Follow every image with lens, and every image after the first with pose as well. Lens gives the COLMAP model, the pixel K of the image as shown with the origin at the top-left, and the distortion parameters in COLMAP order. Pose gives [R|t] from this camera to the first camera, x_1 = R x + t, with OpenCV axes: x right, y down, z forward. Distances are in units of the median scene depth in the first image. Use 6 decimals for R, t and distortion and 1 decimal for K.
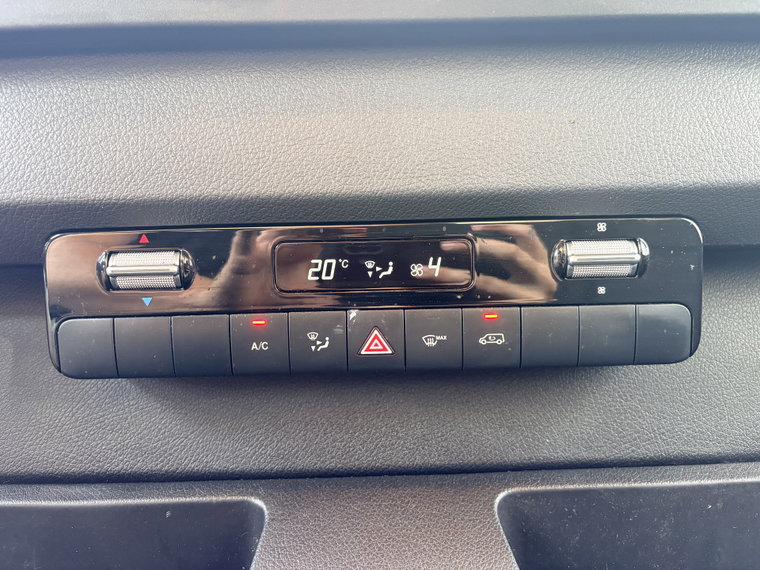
lens RADIAL K [[580.9, 0, 379.4], [0, 580.9, 285.7], [0, 0, 1]] dist [-0.000763, -0.024441]
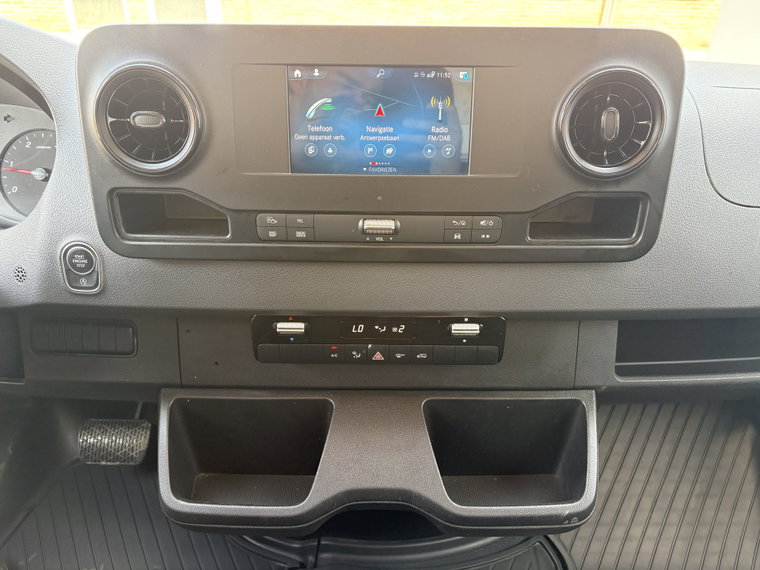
lens RADIAL K [[580.9, 0, 378.6], [0, 580.9, 288.5], [0, 0, 1]] dist [-0.000763, -0.024441]
pose [[0.999352, 0.035905, 0.002634, -0.021561], [-0.034563, 0.936374, 0.349297, -1.121570], [0.010075, -0.349162, 0.937008, -1.389432]]
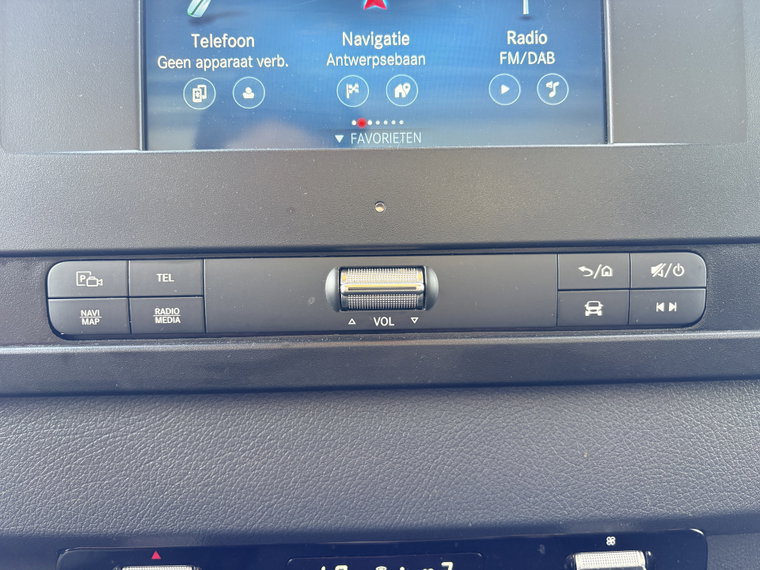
lens RADIAL K [[580.9, 0, 383.5], [0, 580.9, 287.4], [0, 0, 1]] dist [-0.000763, -0.024441]
pose [[0.999846, 0.007154, 0.016002, -0.032698], [-0.007923, 0.998791, 0.048506, -0.584008], [-0.015635, -0.048626, 0.998695, 0.019227]]
